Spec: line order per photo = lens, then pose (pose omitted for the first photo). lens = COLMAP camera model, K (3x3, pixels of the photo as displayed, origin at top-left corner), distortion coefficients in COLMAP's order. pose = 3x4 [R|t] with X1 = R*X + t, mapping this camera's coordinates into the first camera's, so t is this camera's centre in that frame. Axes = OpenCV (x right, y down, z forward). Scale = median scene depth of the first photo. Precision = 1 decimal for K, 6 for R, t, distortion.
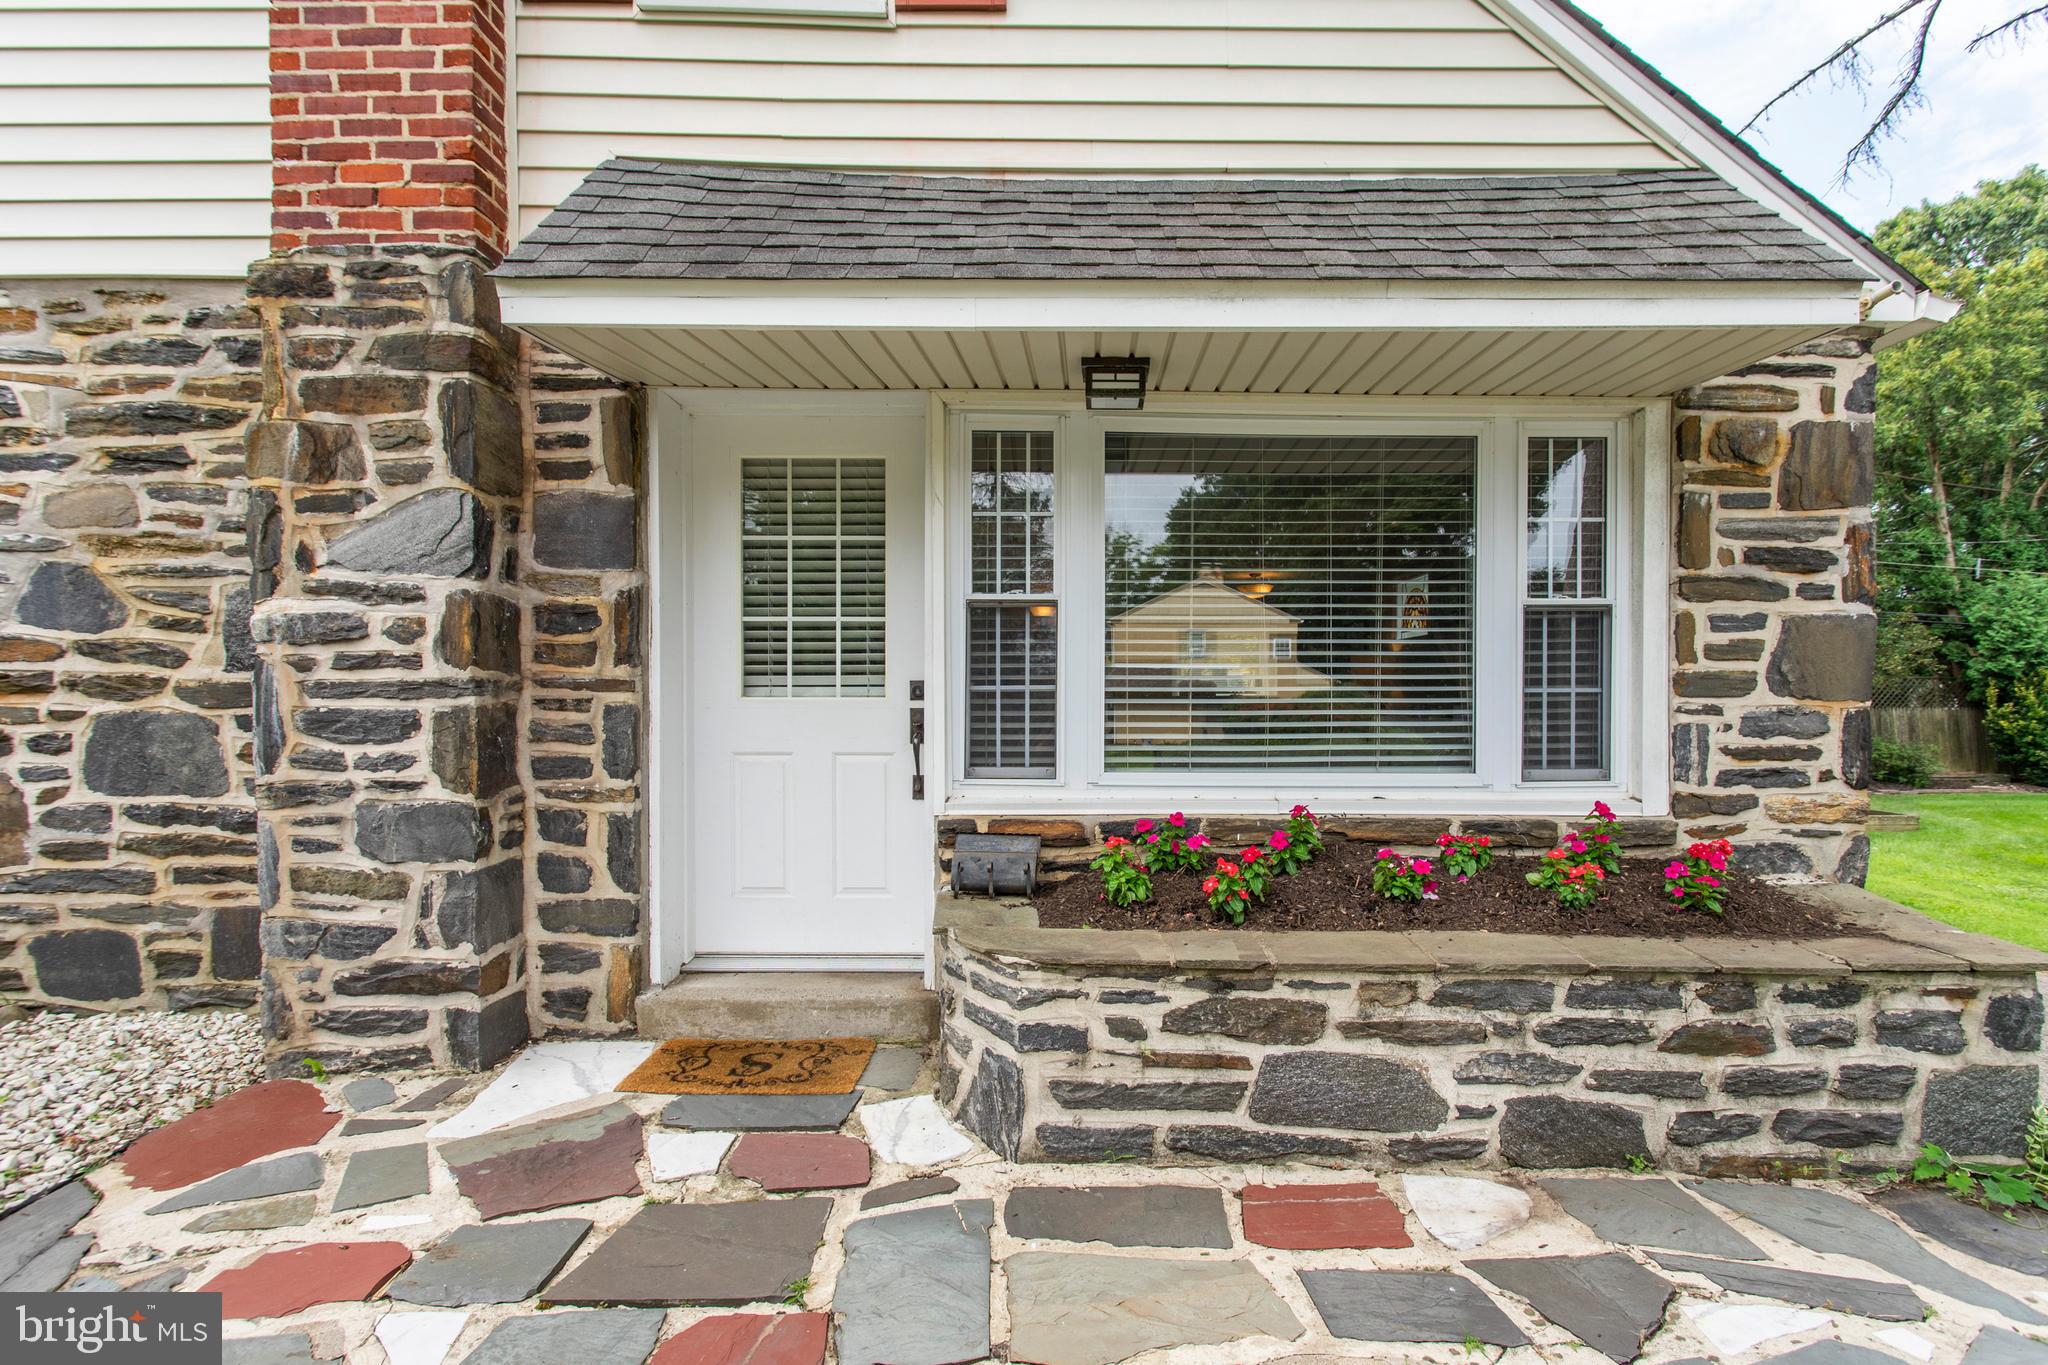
lens RADIAL K [[984.4, 0, 1085.2], [0, 984.4, 715.3], [0, 0, 1]] dist [-0.001479, 0.002137]
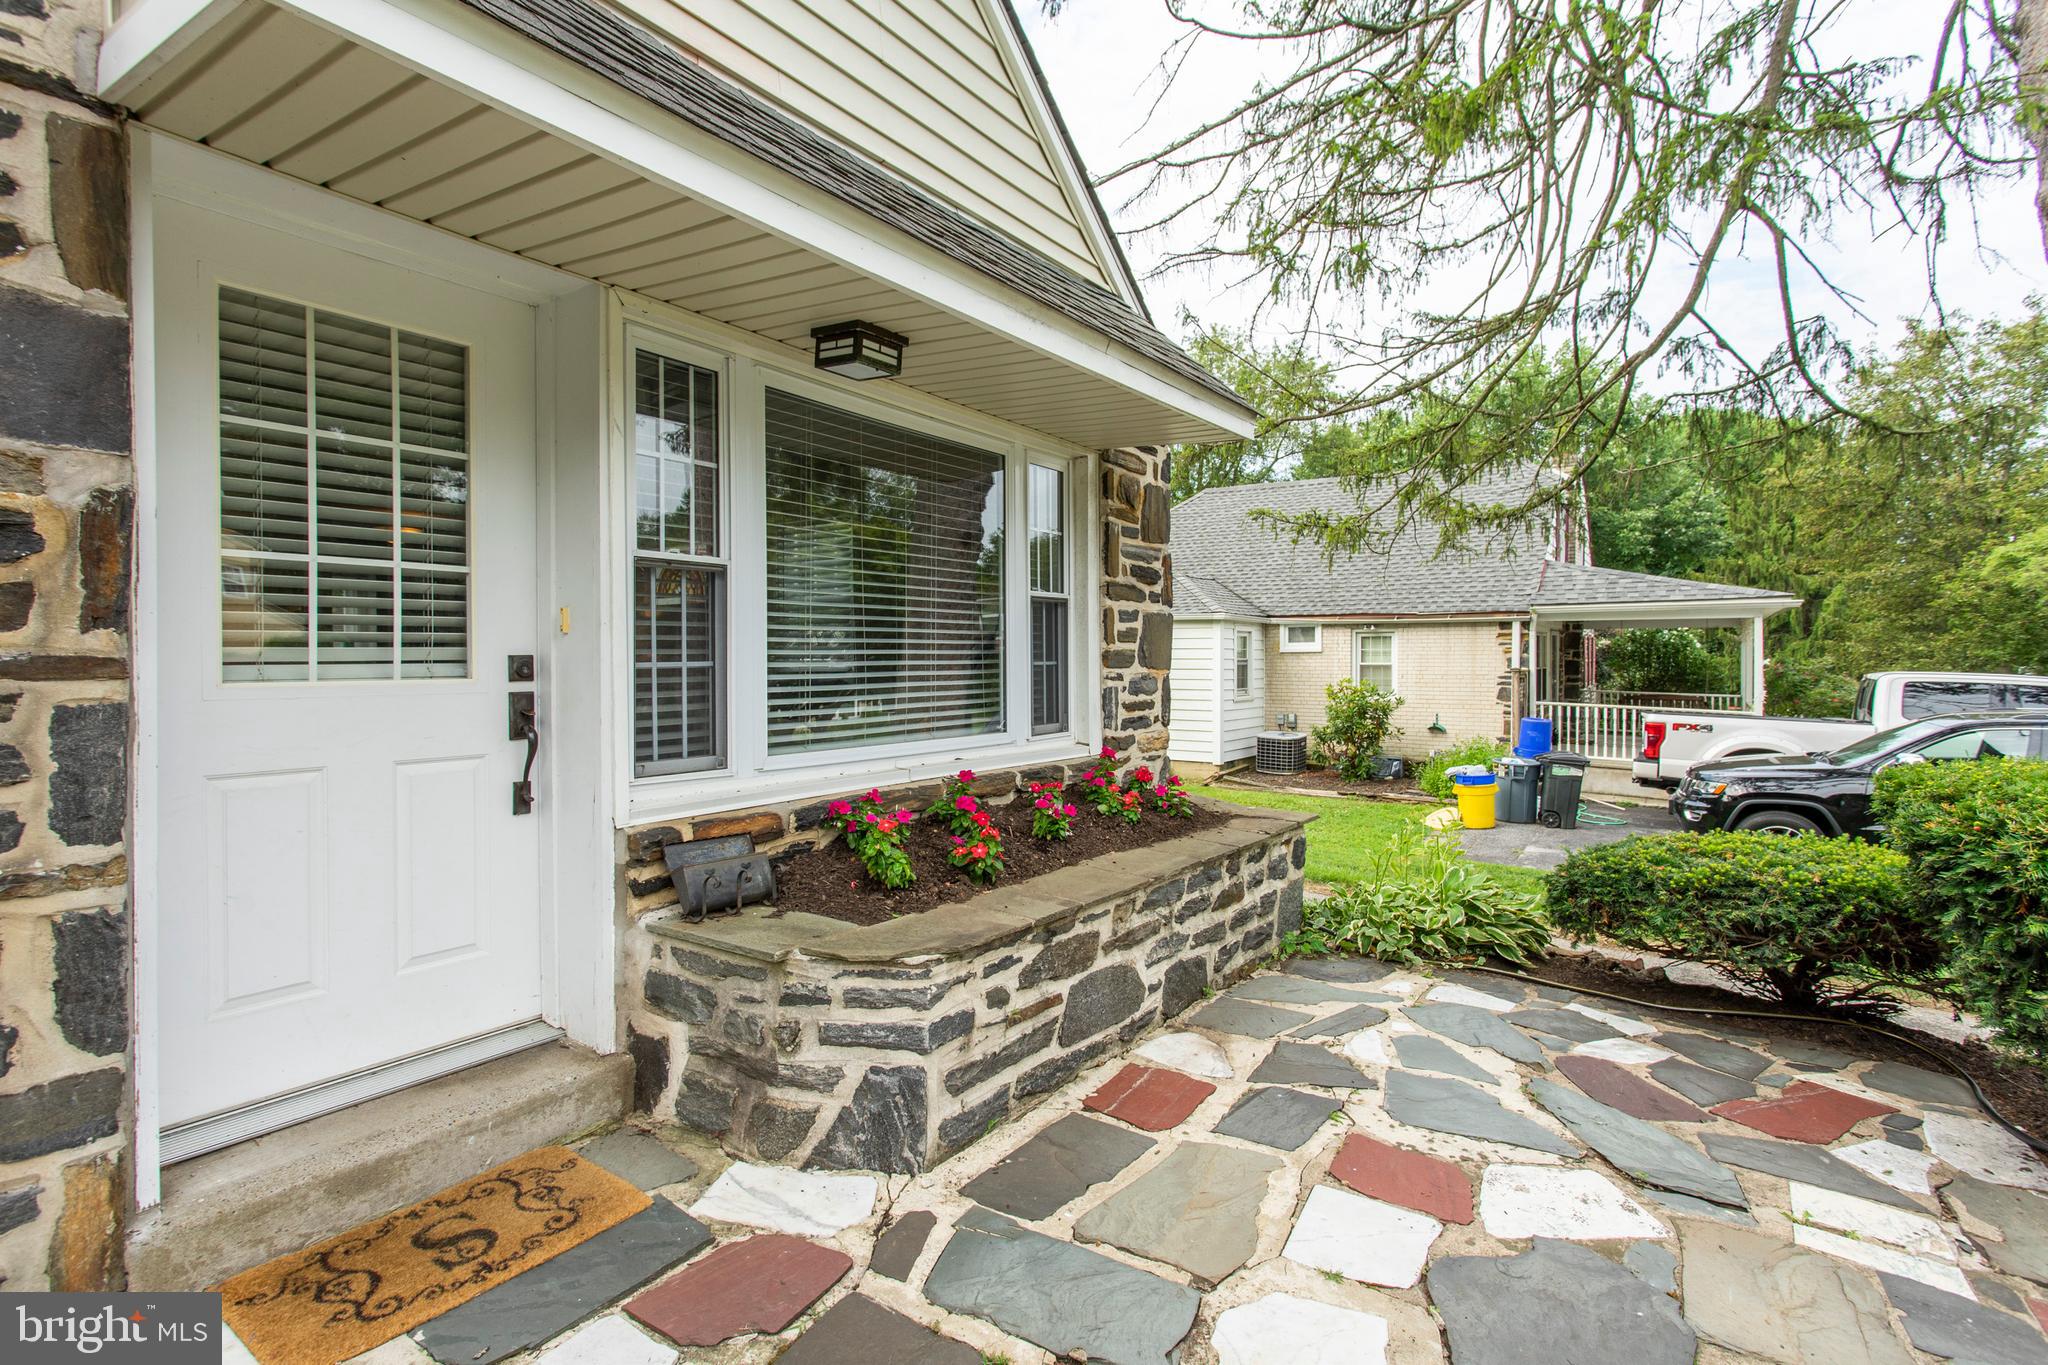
lens RADIAL K [[984.4, 0, 1017.9], [0, 984.4, 663.2], [0, 0, 1]] dist [-0.001479, 0.002137]
pose [[0.590042, -0.006430, 0.807347, -0.609493], [0.014106, 0.999898, -0.002345, -0.024402], [-0.807249, 0.012772, 0.590073, 0.285373]]
